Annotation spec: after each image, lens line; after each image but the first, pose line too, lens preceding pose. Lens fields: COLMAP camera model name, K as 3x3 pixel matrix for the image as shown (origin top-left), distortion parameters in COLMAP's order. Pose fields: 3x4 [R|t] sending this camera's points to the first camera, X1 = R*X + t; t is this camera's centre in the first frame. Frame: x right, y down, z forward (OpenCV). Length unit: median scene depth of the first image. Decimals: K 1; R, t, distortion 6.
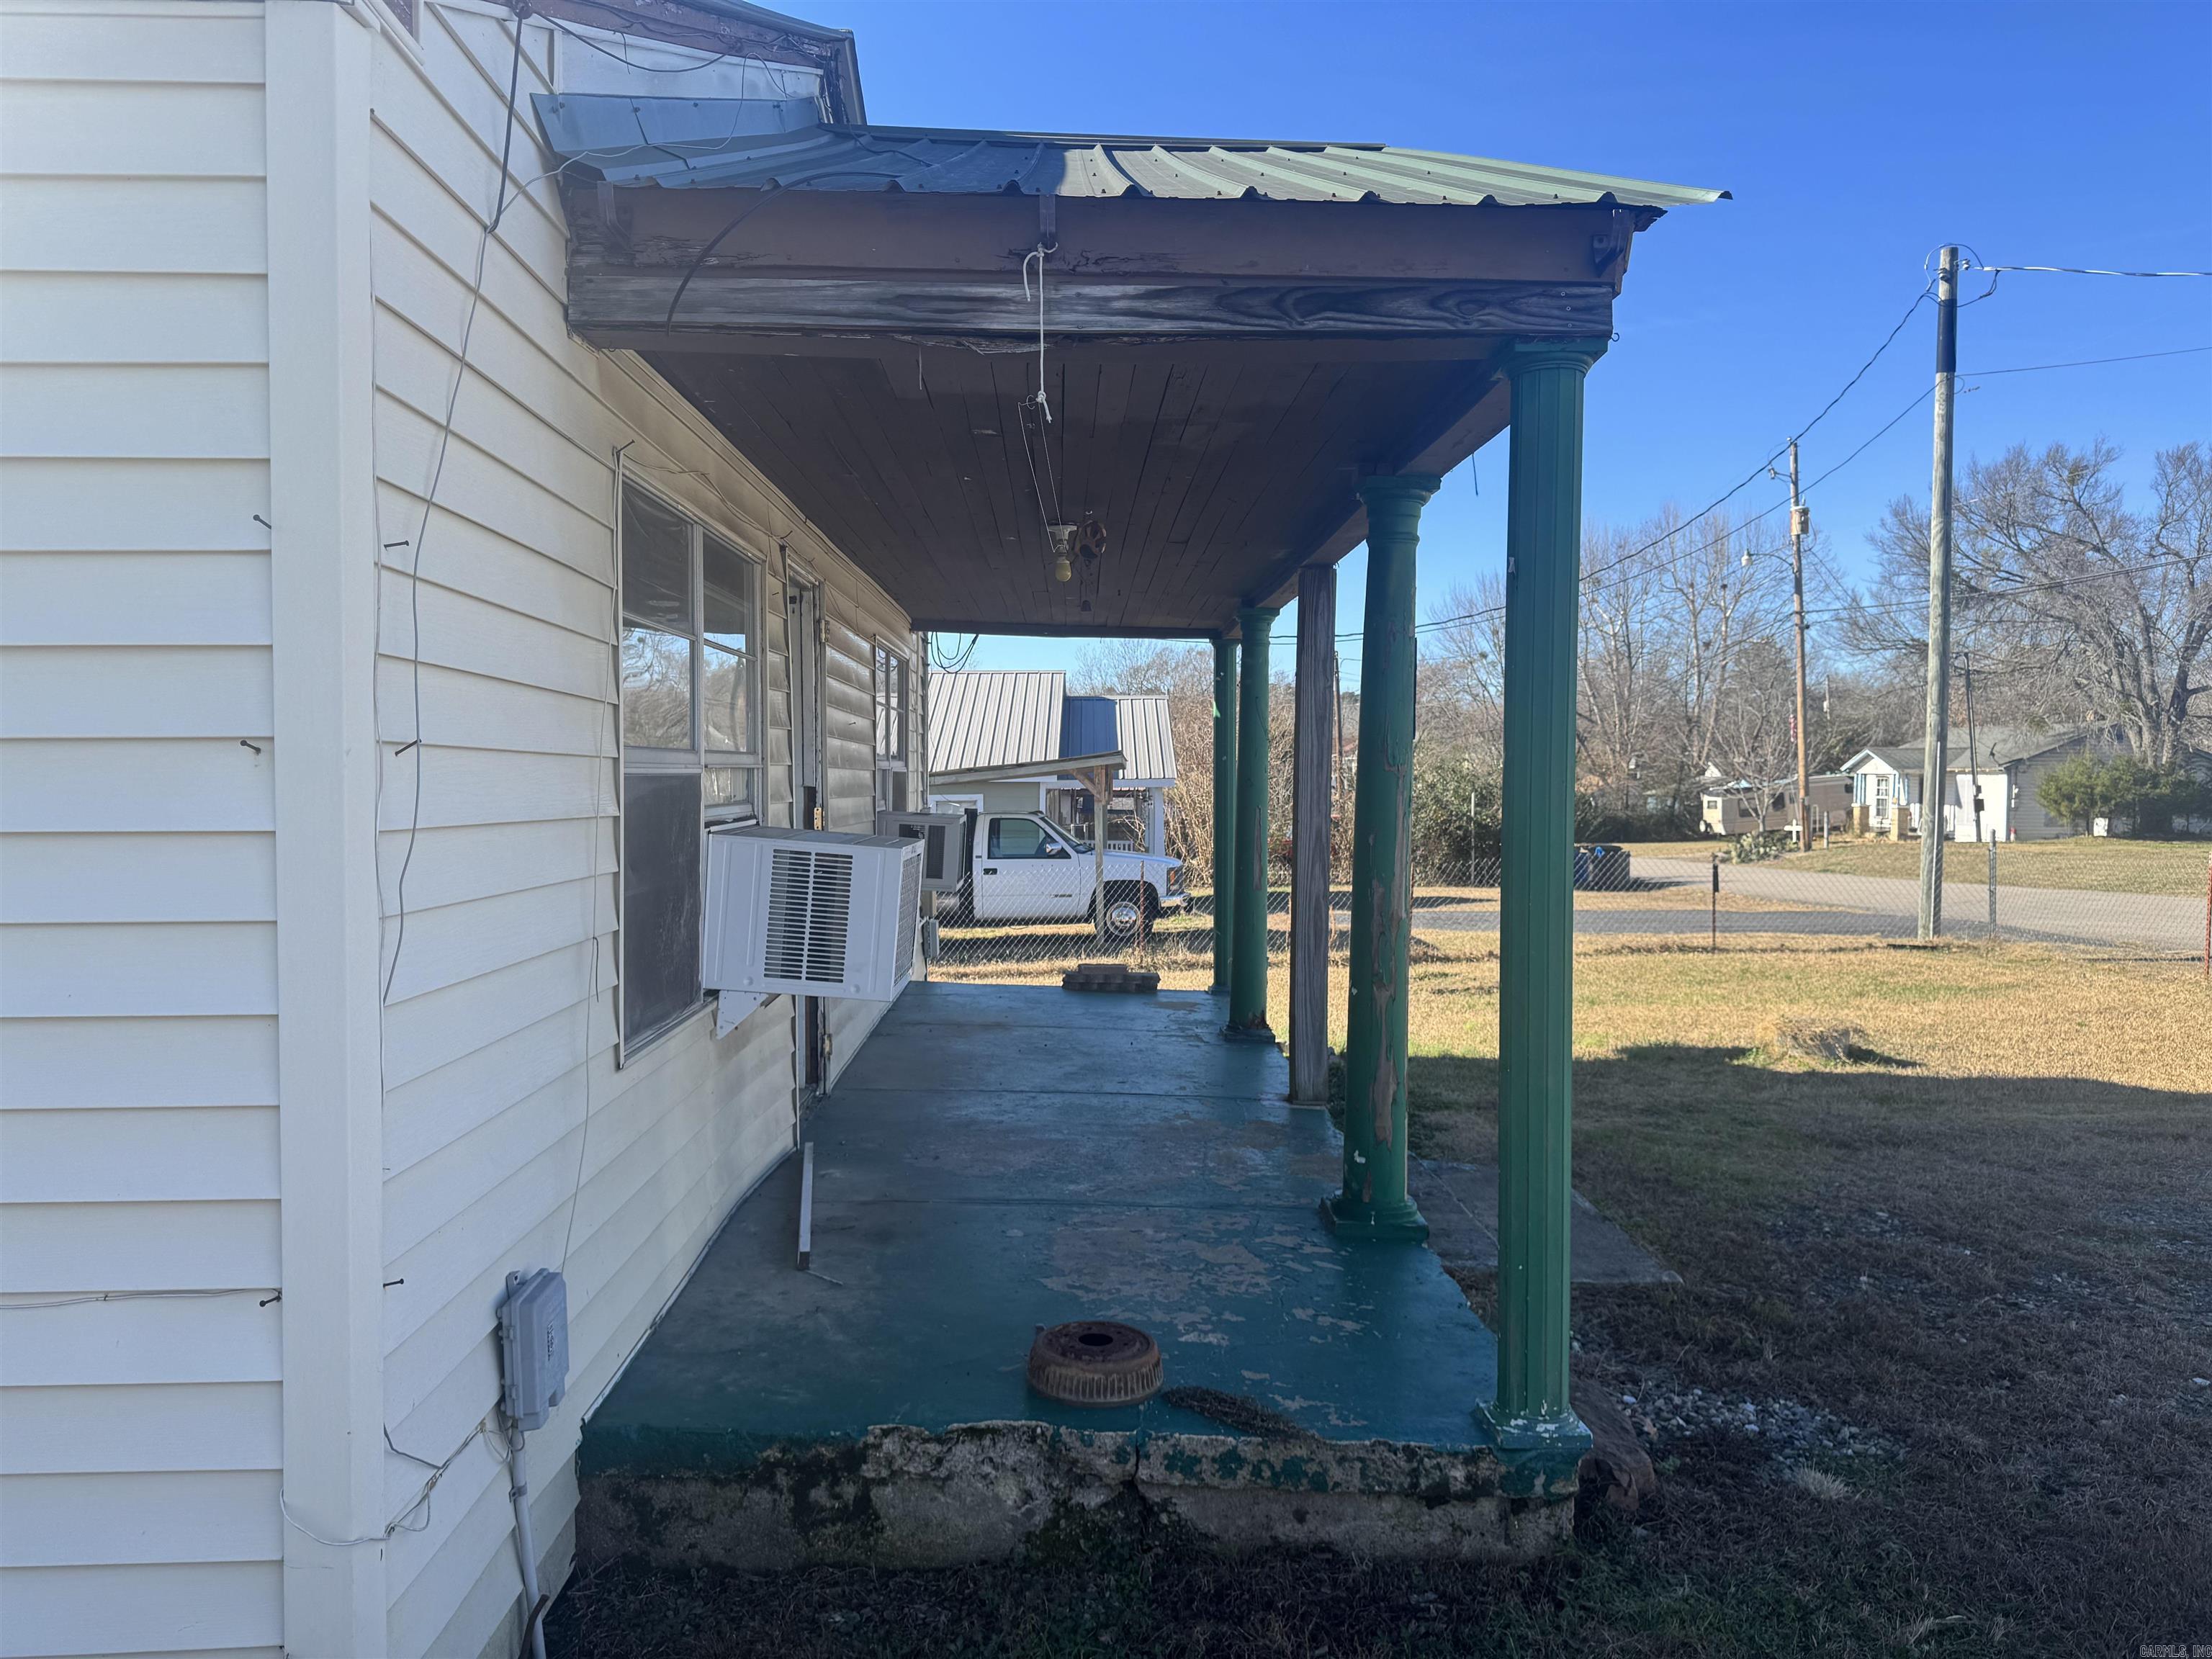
lens RADIAL K [[1576.3, 0, 1106.0], [0, 1576.3, 829.5], [0, 0, 1]] dist [0.029168, -0.040897]
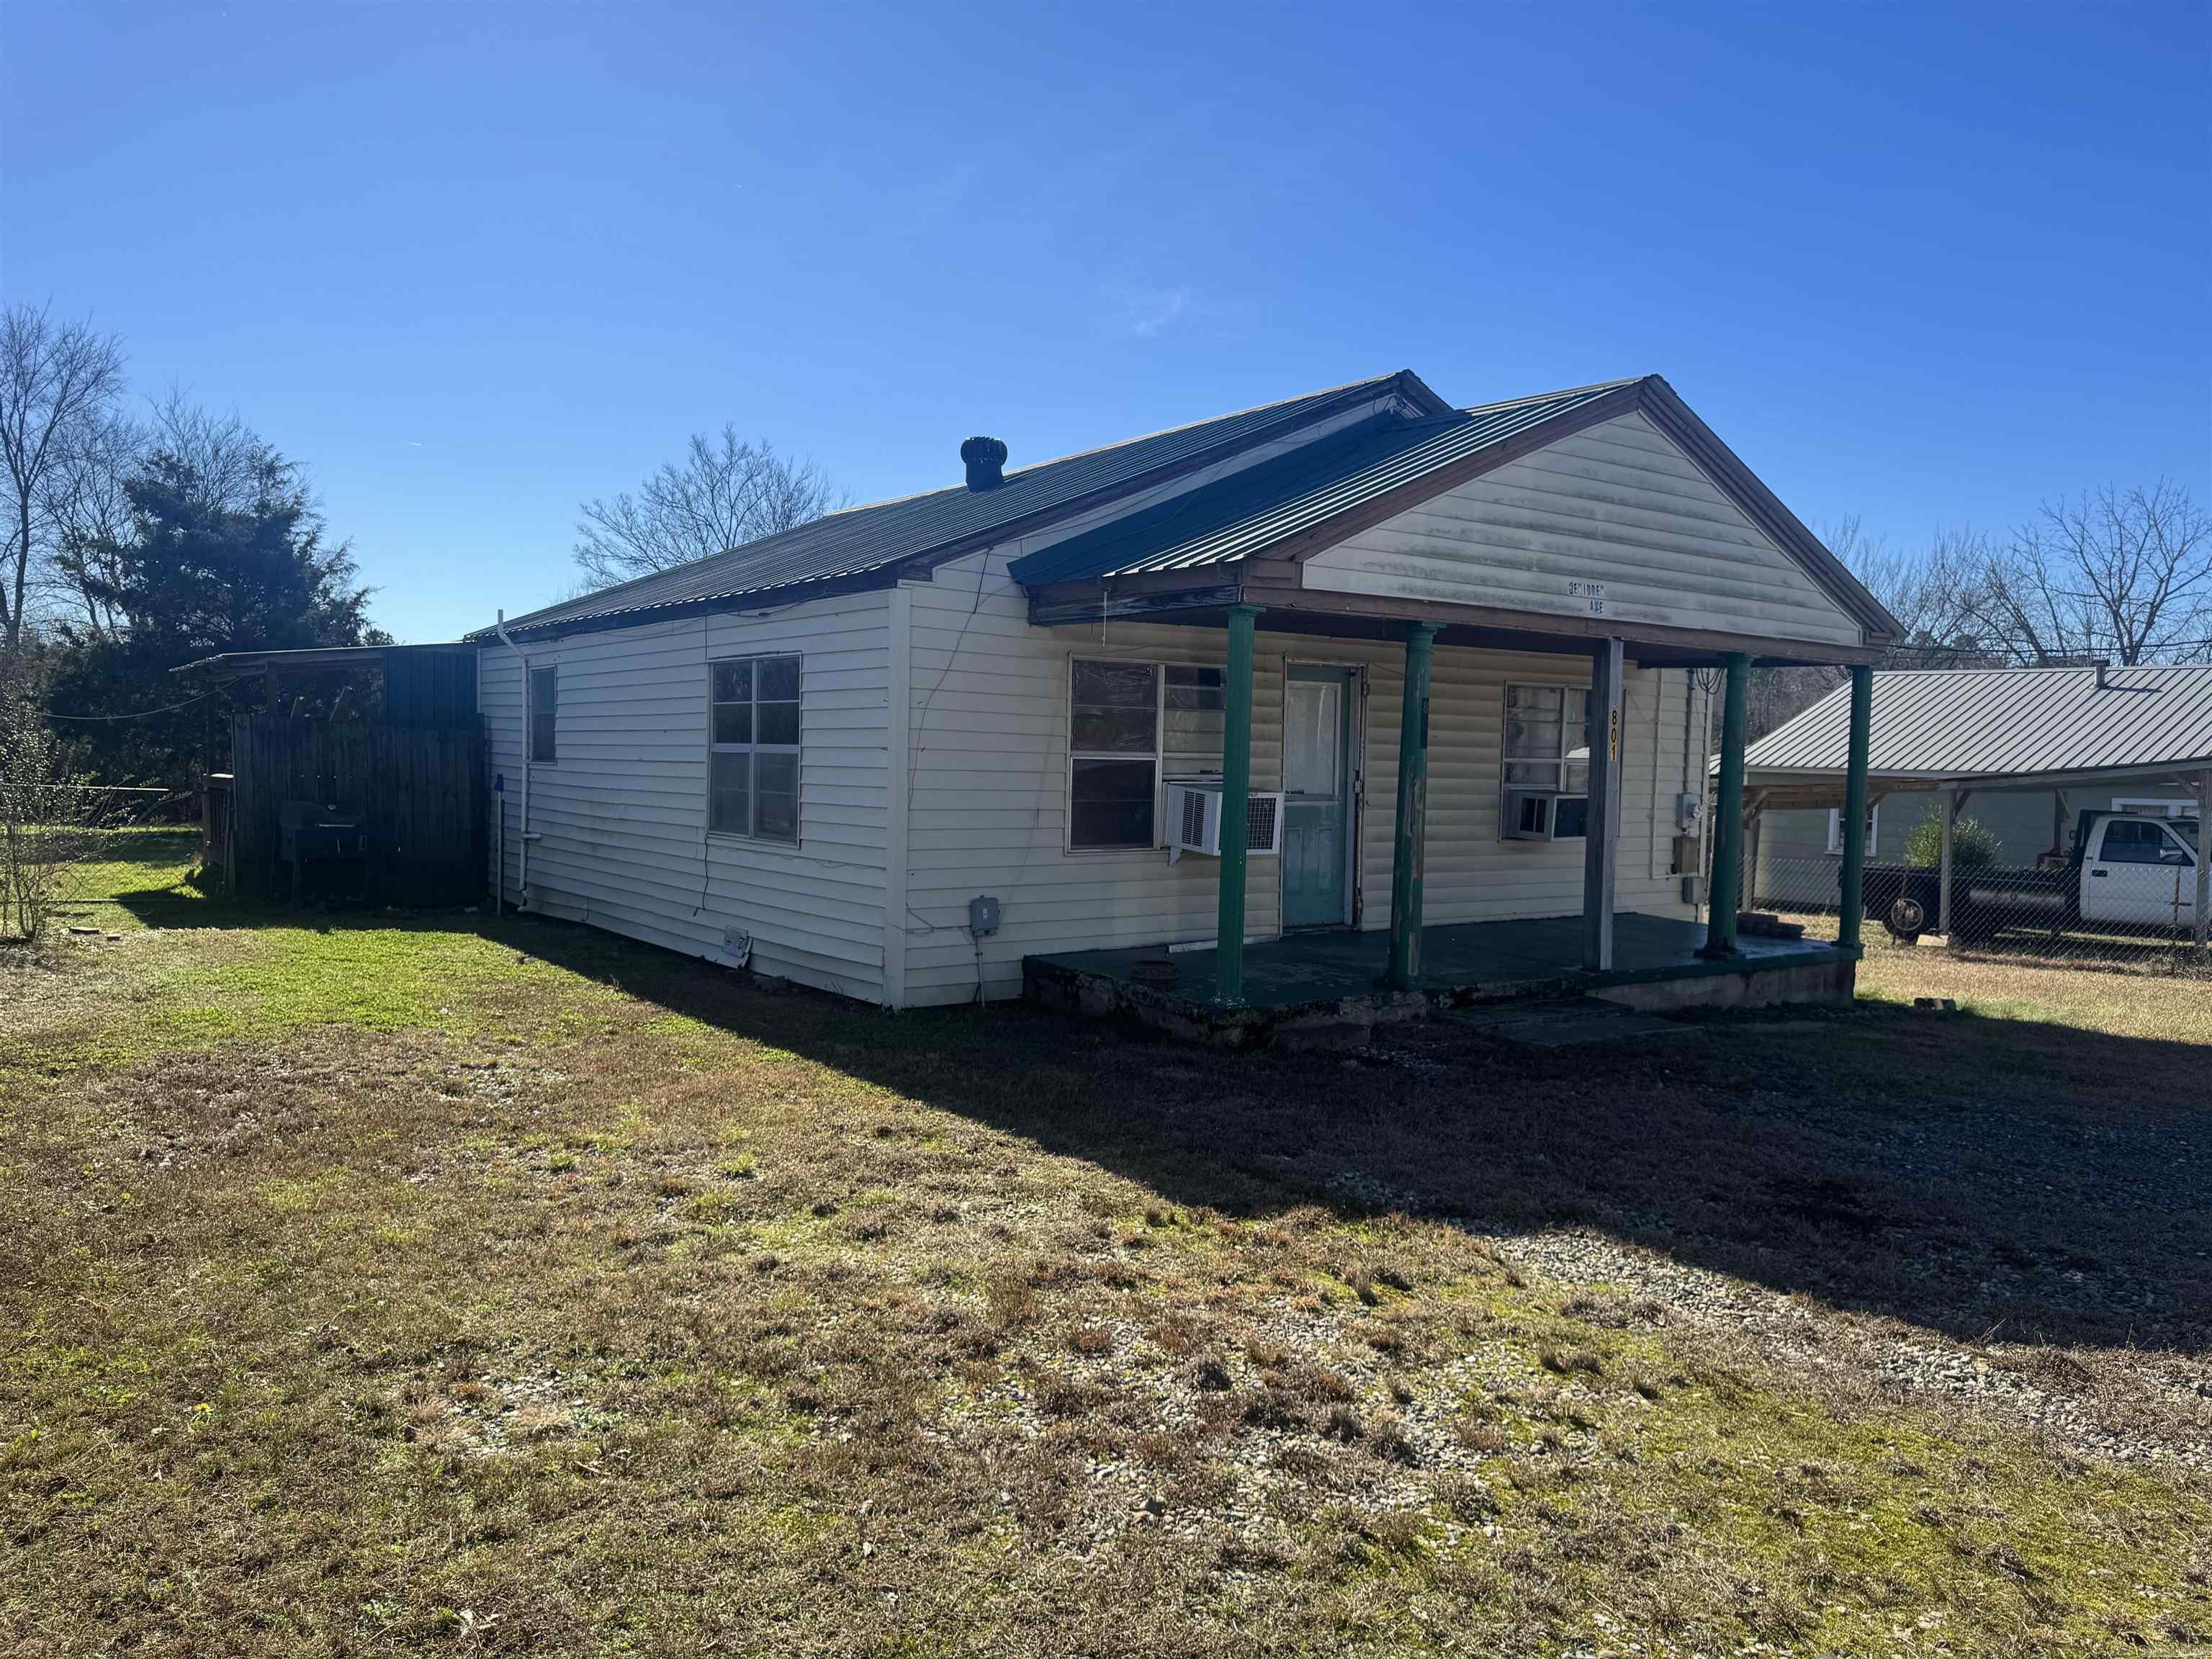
lens RADIAL K [[1576.3, 0, 1106.0], [0, 1576.3, 829.5], [0, 0, 1]] dist [0.029168, -0.040897]
pose [[0.579642, 0.053803, -0.813093, 1.907209], [-0.051913, 0.998229, 0.029045, 0.008343], [0.813216, 0.025374, 0.581409, -0.611798]]
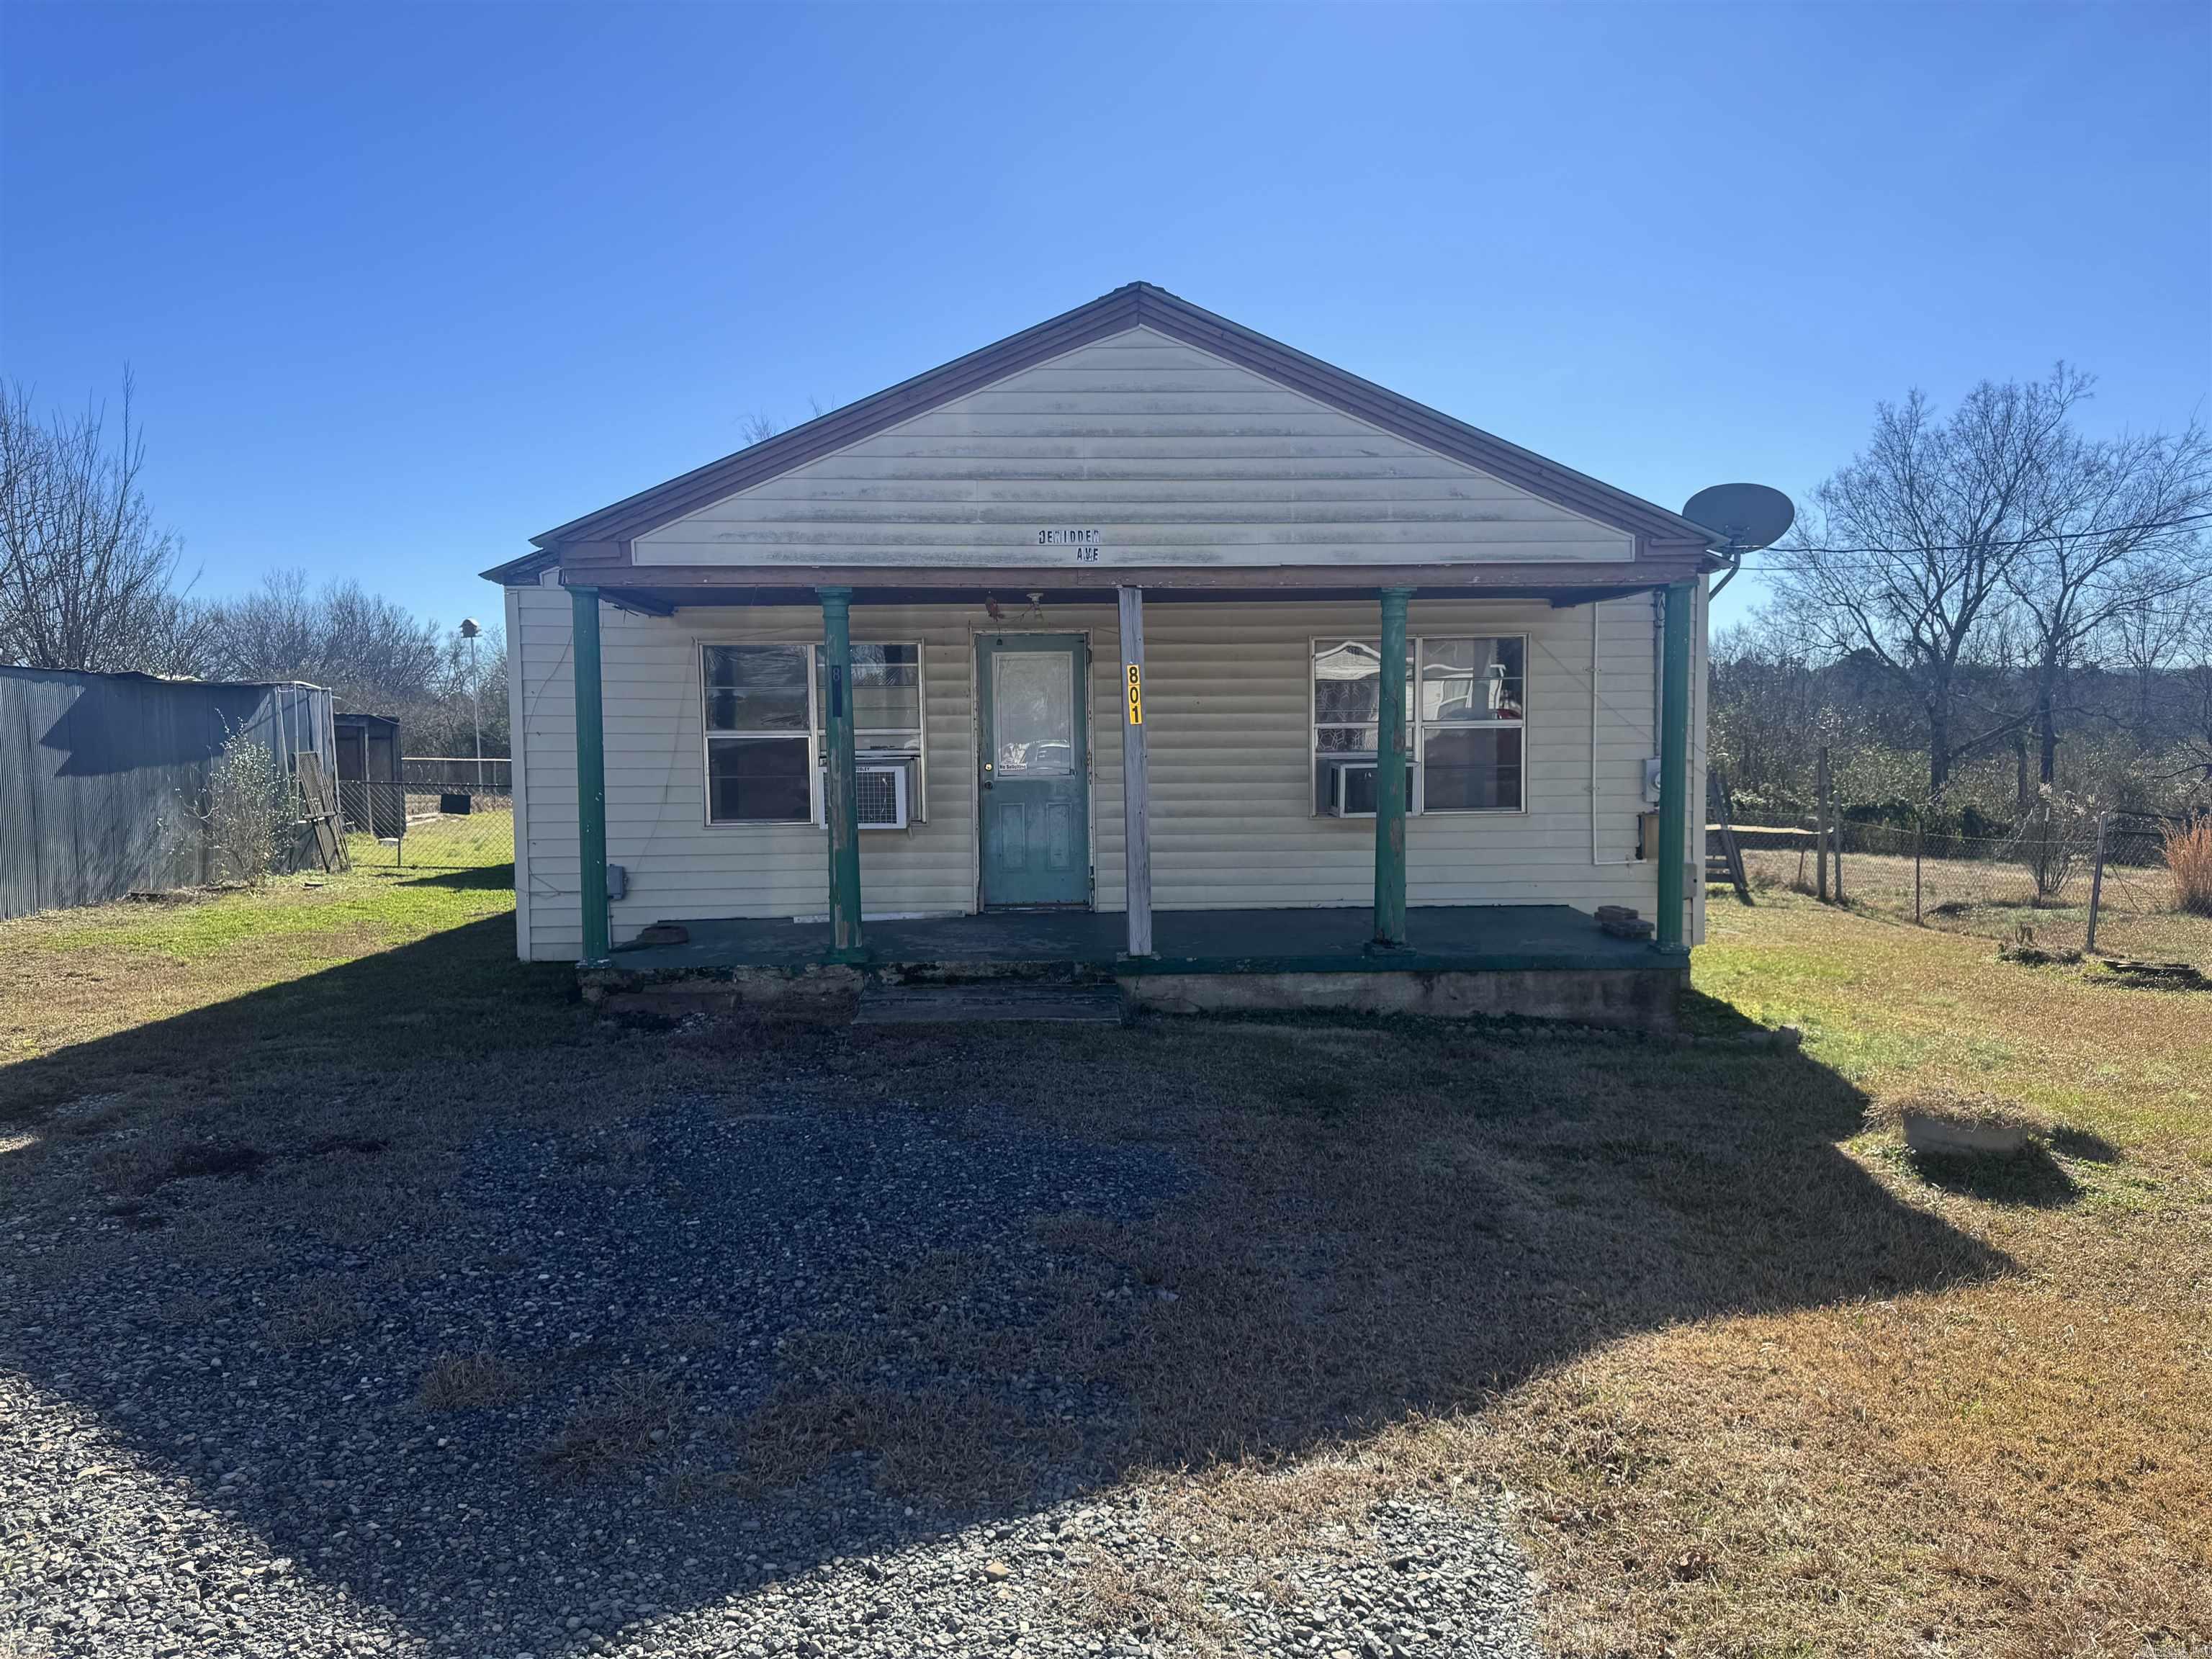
lens RADIAL K [[1576.3, 0, 1106.0], [0, 1576.3, 829.5], [0, 0, 1]] dist [0.029168, -0.040897]
pose [[0.070816, 0.056094, -0.995911, 2.598426], [-0.027984, 0.998136, 0.054229, -0.040298], [0.997097, 0.024030, 0.072254, 1.372799]]
